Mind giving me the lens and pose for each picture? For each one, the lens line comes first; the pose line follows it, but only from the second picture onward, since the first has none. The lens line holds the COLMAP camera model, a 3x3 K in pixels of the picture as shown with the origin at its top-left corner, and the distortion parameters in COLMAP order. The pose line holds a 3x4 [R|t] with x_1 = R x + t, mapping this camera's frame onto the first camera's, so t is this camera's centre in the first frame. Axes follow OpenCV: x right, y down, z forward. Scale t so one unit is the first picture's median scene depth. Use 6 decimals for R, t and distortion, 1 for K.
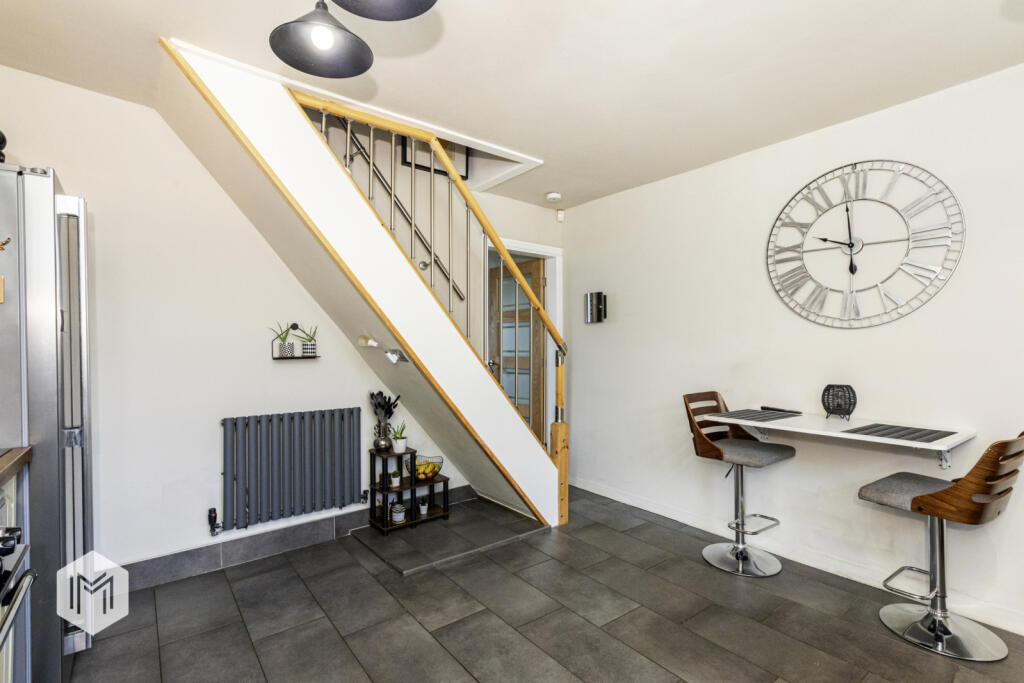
lens RADIAL K [[485.7, 0, 508.1], [0, 485.7, 342.2], [0, 0, 1]] dist [0.020716, 0.000023]
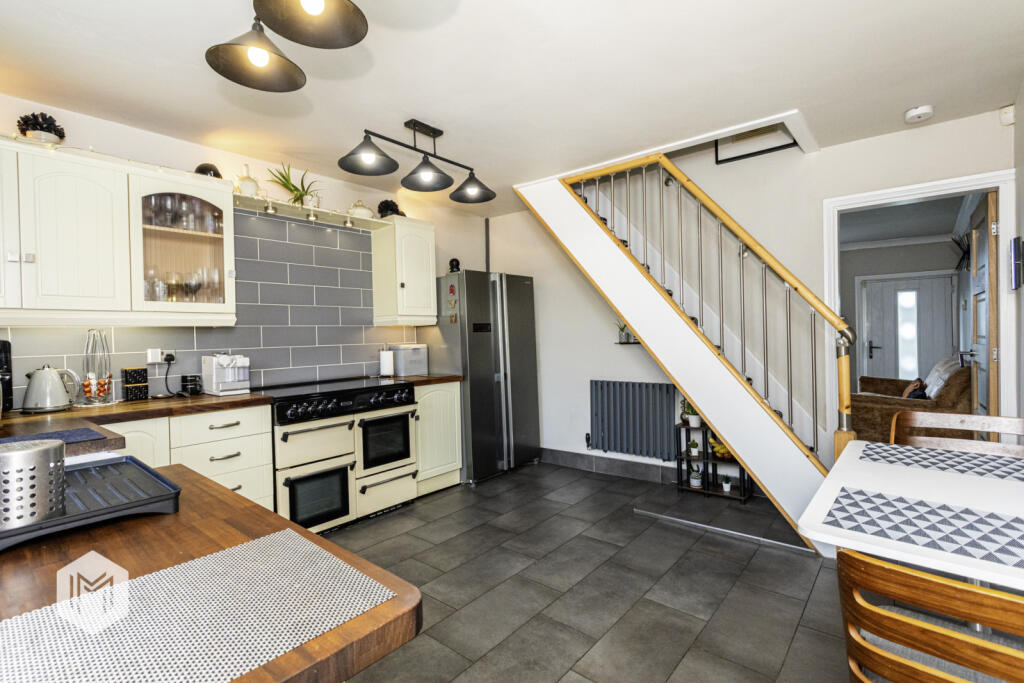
lens RADIAL K [[485.7, 0, 508.1], [0, 485.7, 342.2], [0, 0, 1]] dist [0.020716, 0.000023]
pose [[0.207255, 0.015016, -0.978172, 0.879934], [0.029875, 0.999319, 0.021670, -0.011188], [0.977831, -0.033714, 0.206665, 0.375069]]
